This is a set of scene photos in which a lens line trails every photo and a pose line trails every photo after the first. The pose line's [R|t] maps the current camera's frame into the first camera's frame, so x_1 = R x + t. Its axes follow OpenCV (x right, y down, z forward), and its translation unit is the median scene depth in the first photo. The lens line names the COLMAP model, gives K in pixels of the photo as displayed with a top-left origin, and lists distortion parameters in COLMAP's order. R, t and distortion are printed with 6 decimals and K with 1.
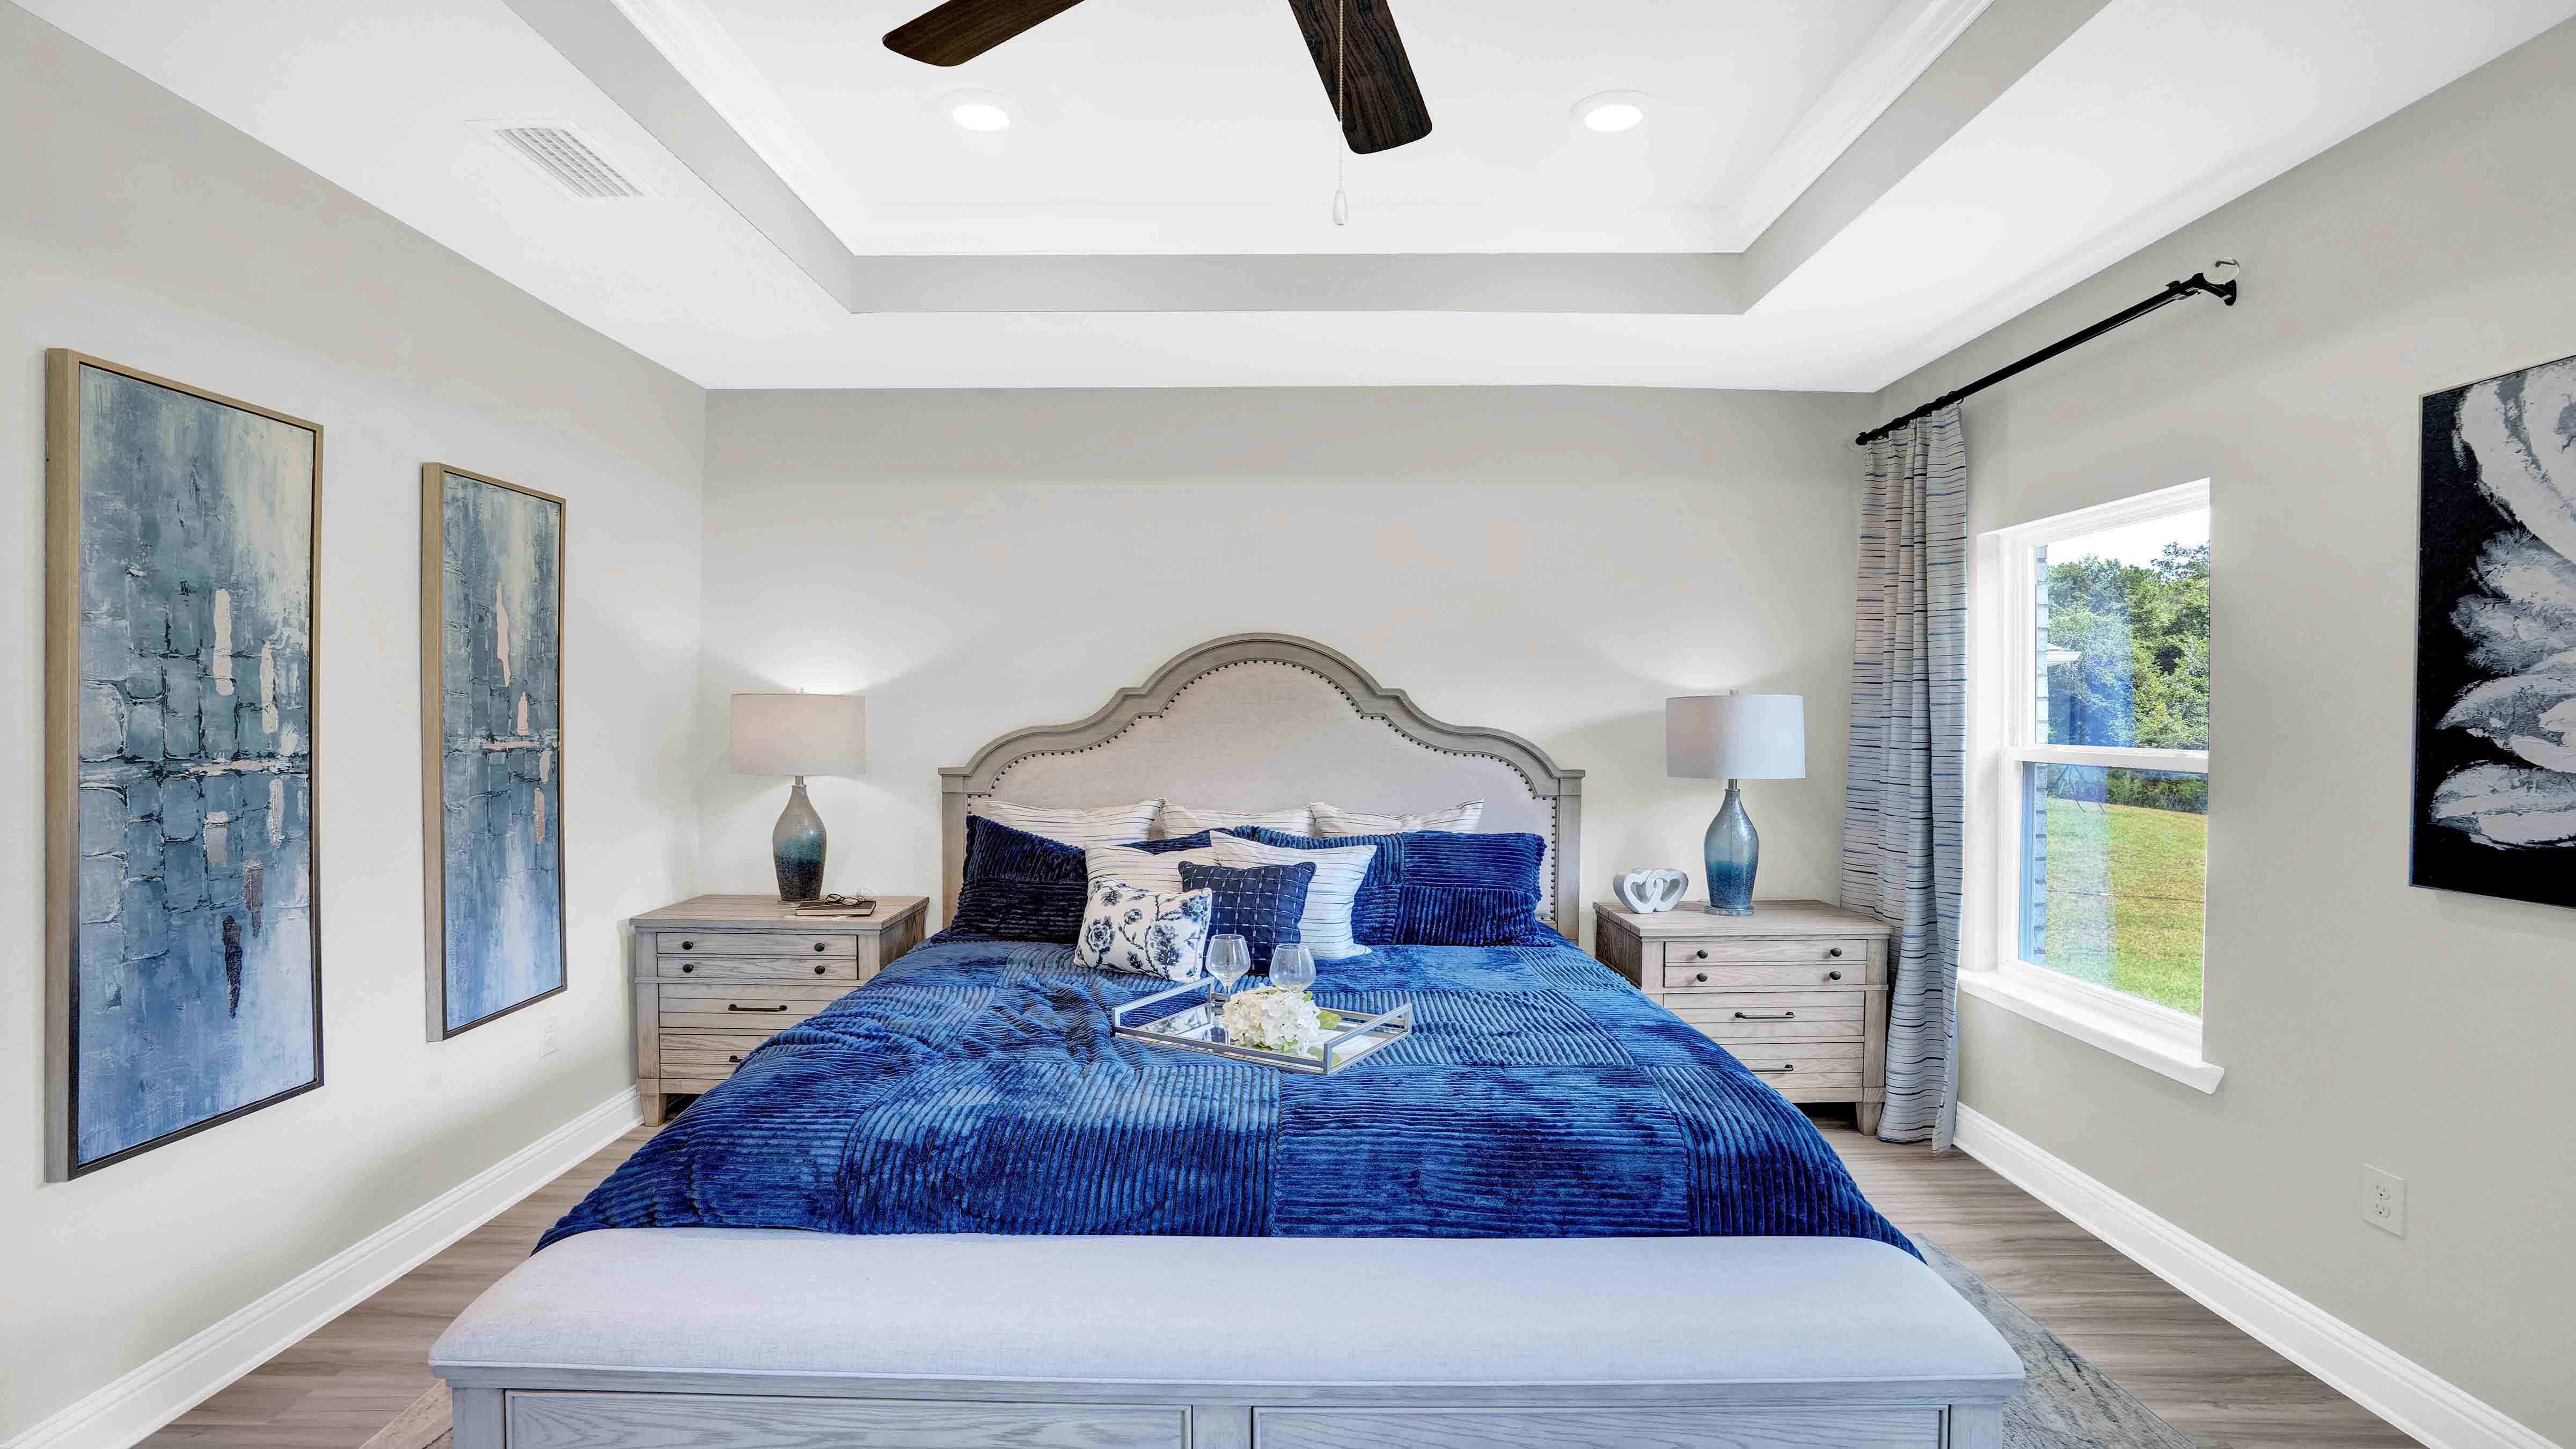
lens RADIAL K [[1224.5, 0, 1273.4], [0, 1224.5, 707.7], [0, 0, 1]] dist [-0.071501, 0.034701]
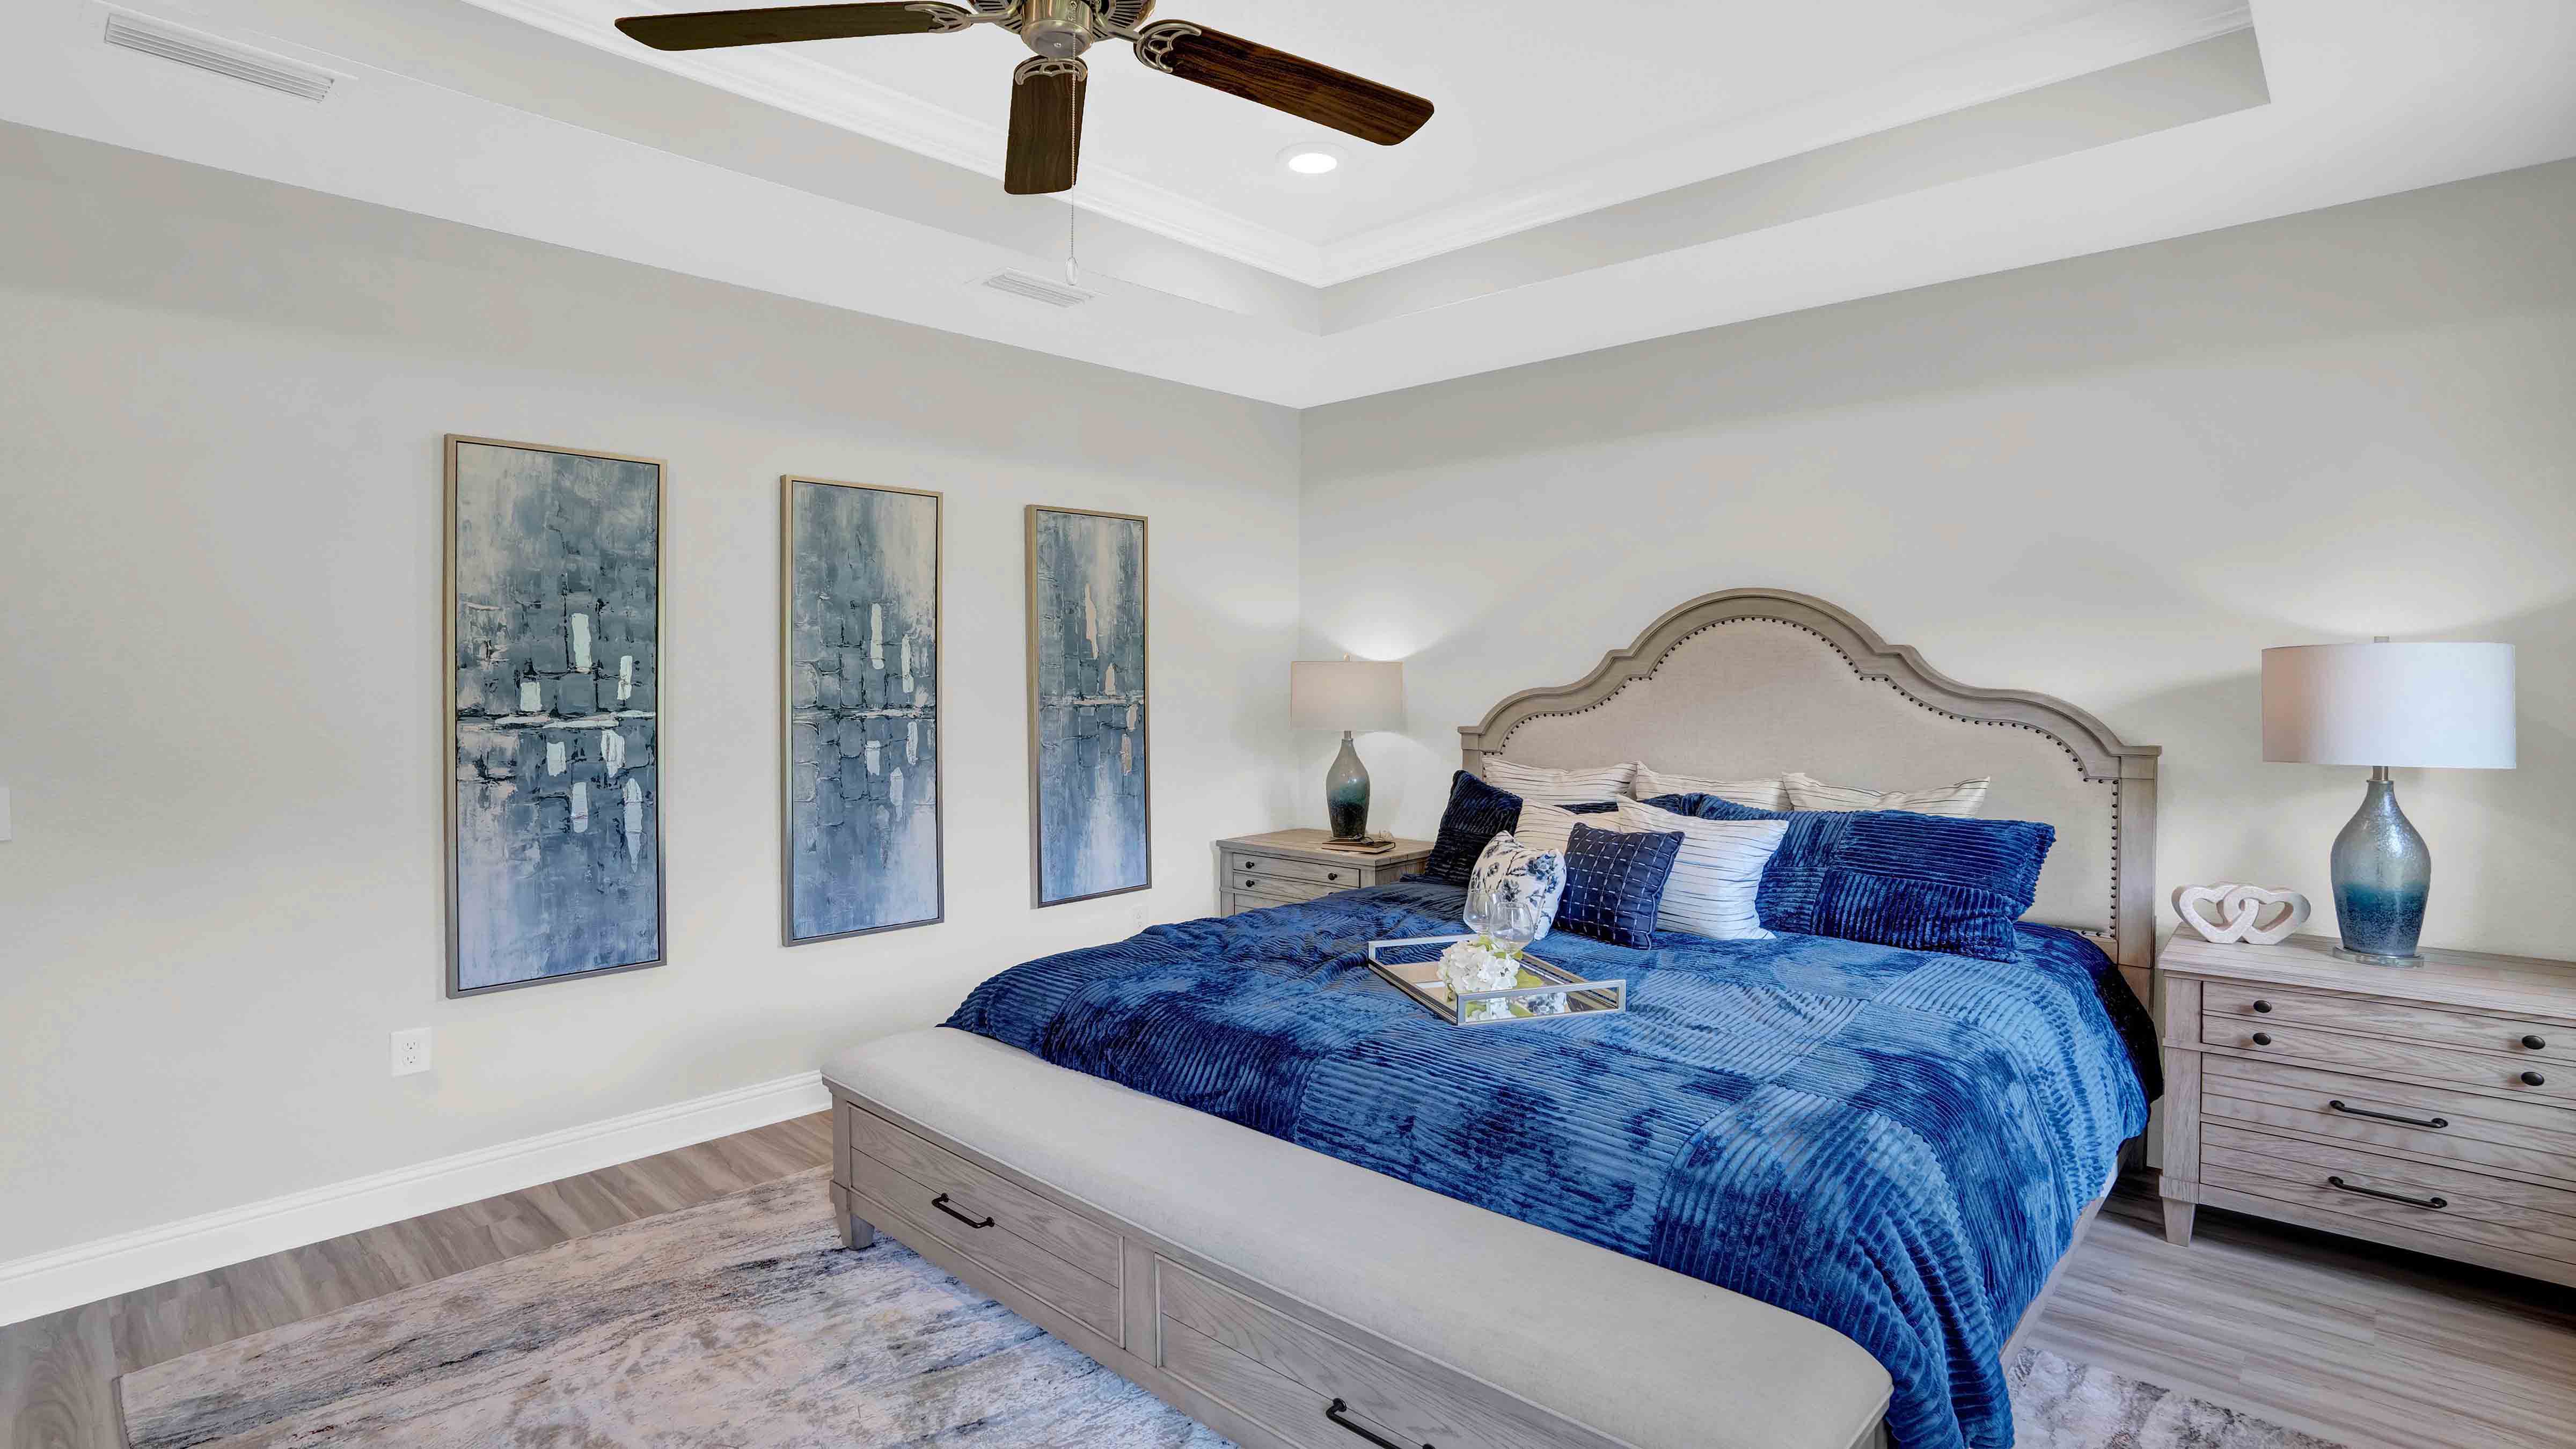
lens RADIAL K [[1249.4, 0, 1273.2], [0, 1249.4, 655.9], [0, 0, 1]] dist [-0.064122, 0.026689]
pose [[0.734245, -0.015727, -0.678703, 0.503401], [0.009152, 0.999870, -0.013268, -0.000849], [0.678823, 0.003530, 0.734293, 0.089621]]
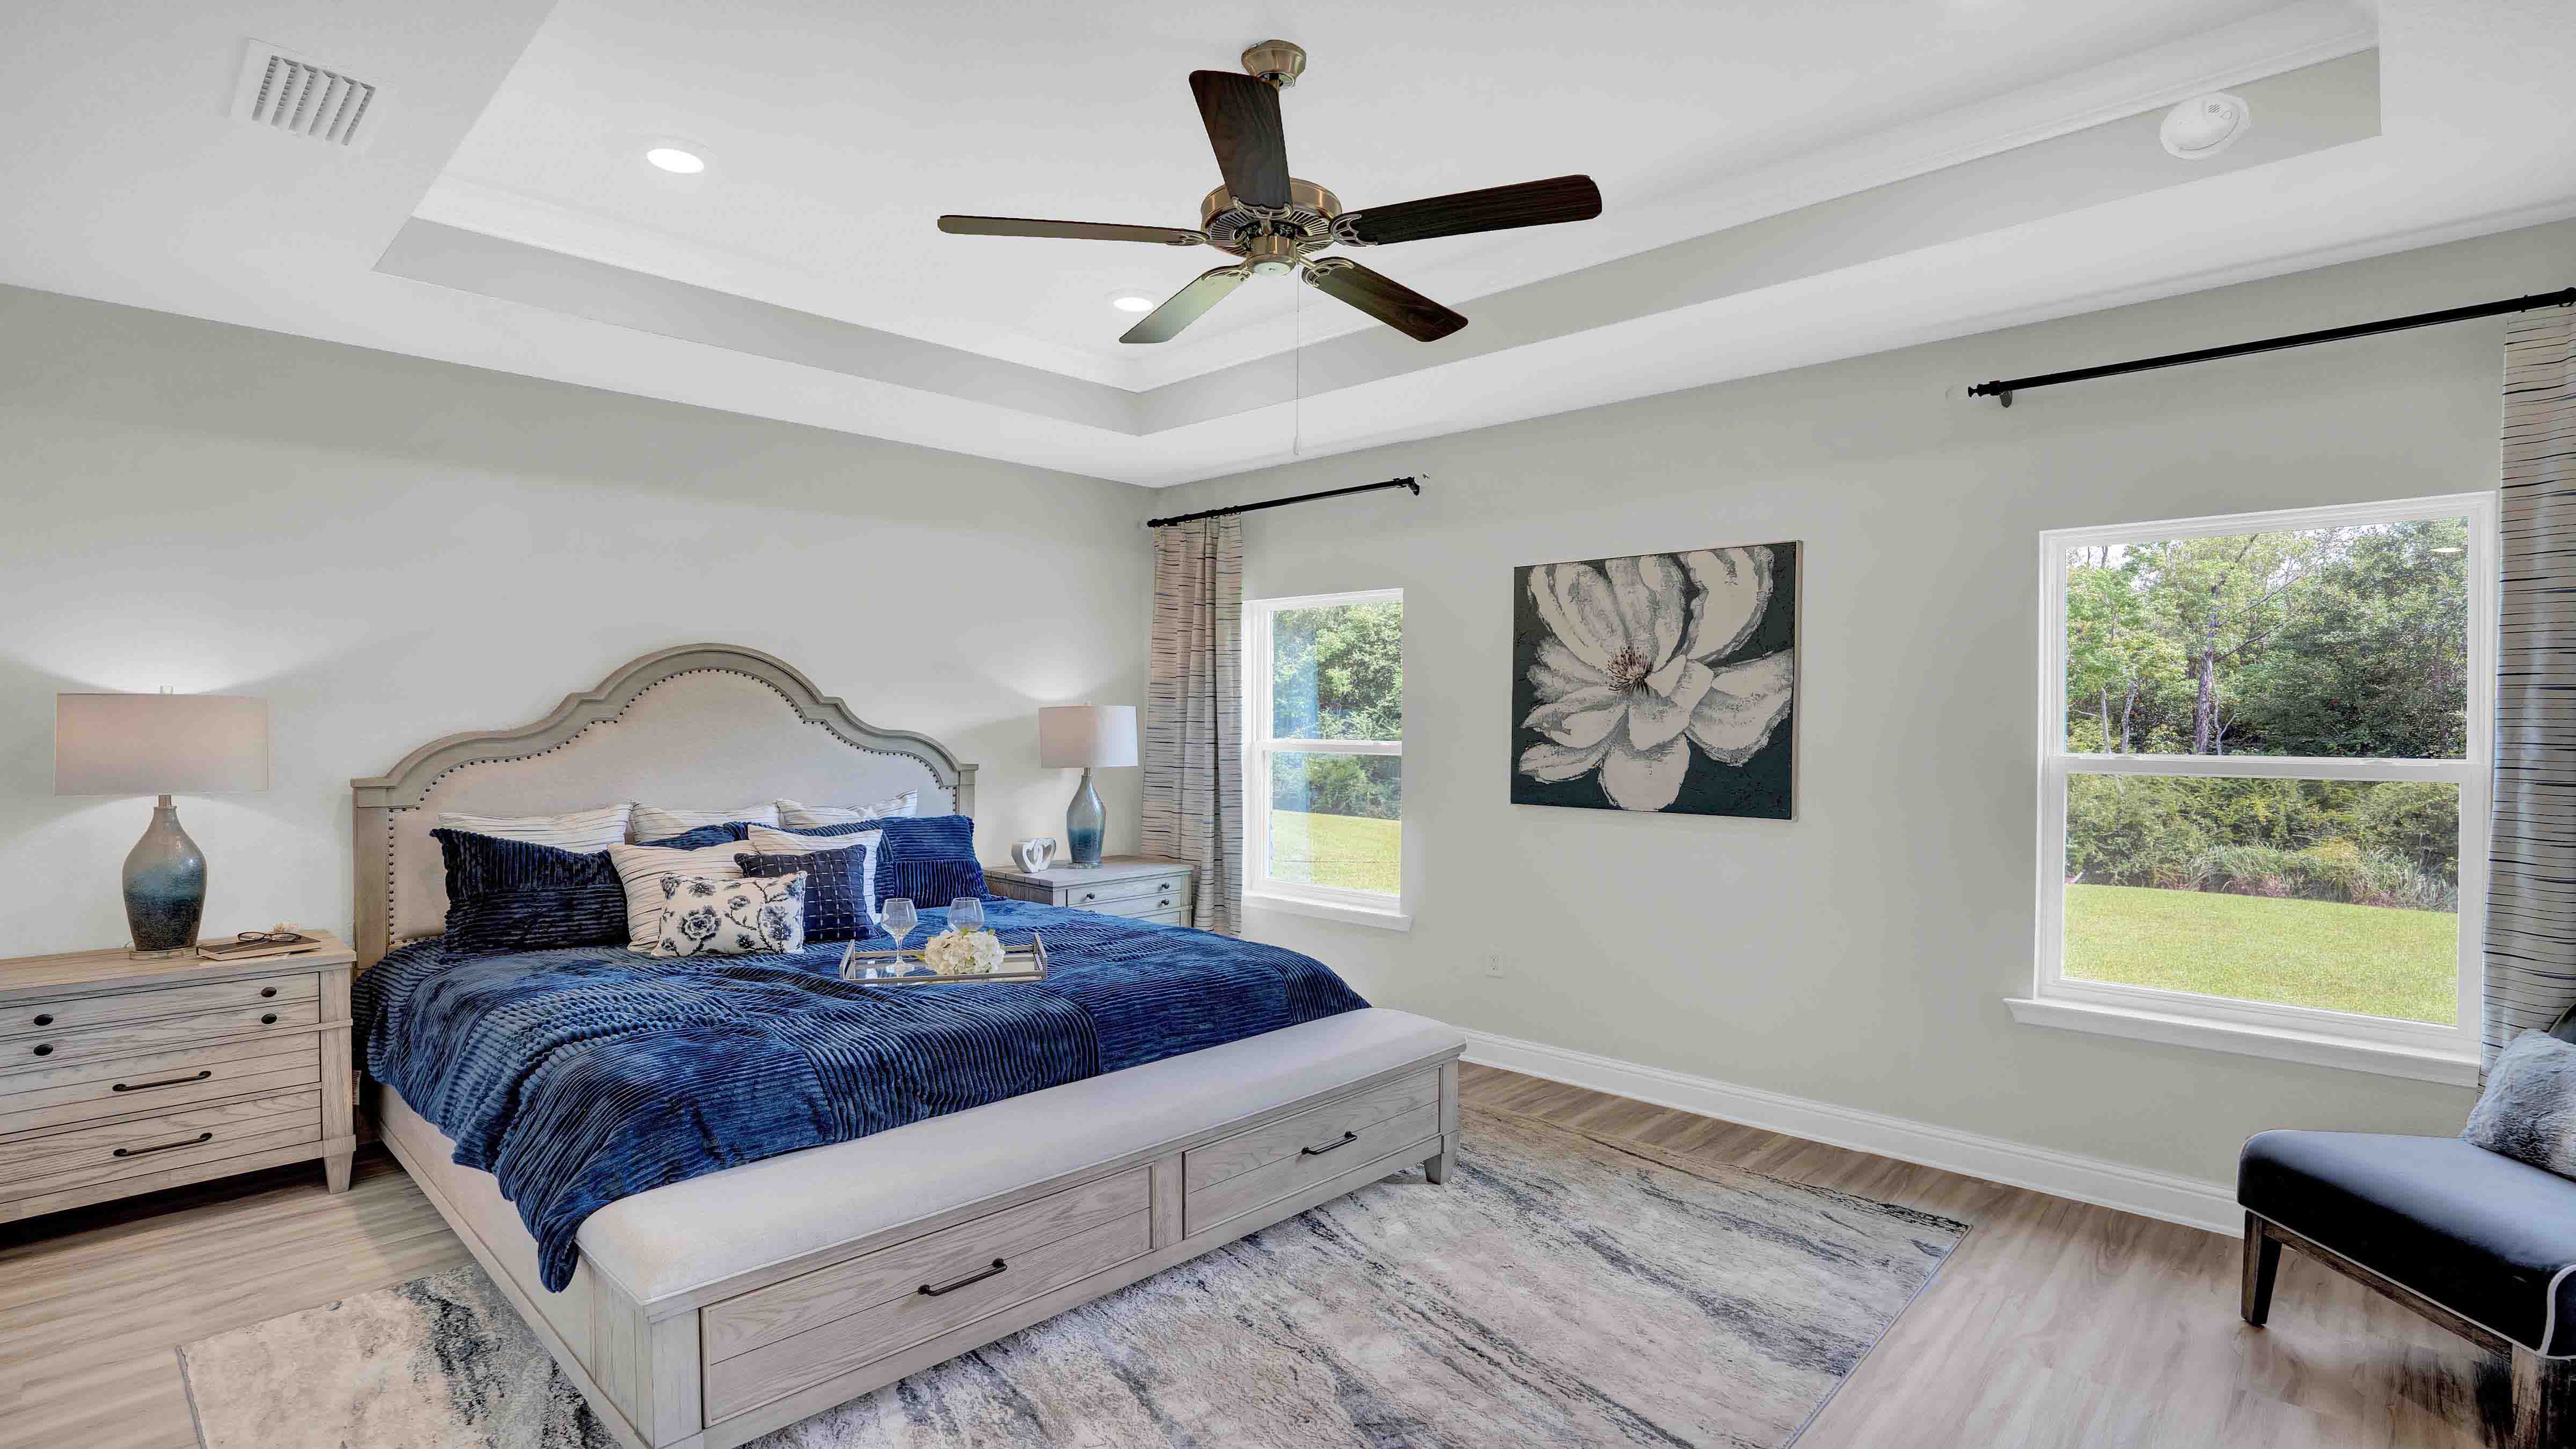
lens RADIAL K [[1224.5, 0, 1273.4], [0, 1224.5, 707.7], [0, 0, 1]] dist [-0.071501, 0.034701]
pose [[0.689094, 0.006276, 0.724645, -0.610875], [-0.005425, 0.999979, -0.003502, -0.005595], [-0.724652, -0.001518, 0.689114, -0.115903]]
